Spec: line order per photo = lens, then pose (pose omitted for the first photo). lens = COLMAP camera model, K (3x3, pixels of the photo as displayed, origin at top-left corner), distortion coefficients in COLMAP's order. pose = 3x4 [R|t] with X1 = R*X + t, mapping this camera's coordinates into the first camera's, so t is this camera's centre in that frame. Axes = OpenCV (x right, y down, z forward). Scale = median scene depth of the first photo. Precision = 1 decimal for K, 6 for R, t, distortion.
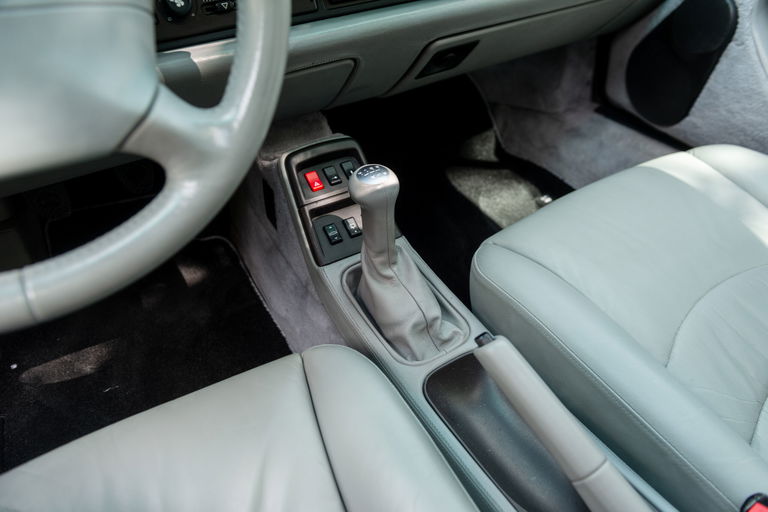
lens RADIAL K [[522.9, 0, 389.1], [0, 522.9, 250.1], [0, 0, 1]] dist [0.012550, -0.004093]
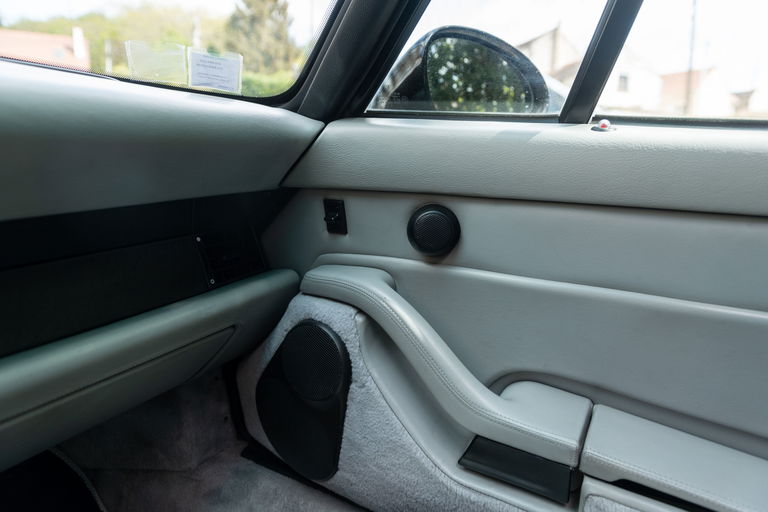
lens RADIAL K [[522.9, 0, 381.0], [0, 522.9, 248.3], [0, 0, 1]] dist [0.012550, -0.004093]
pose [[0.887452, -0.071975, 0.455245, 0.312696], [0.267244, 0.885099, -0.381026, -0.234455], [-0.375513, 0.459804, 0.804718, 0.250763]]
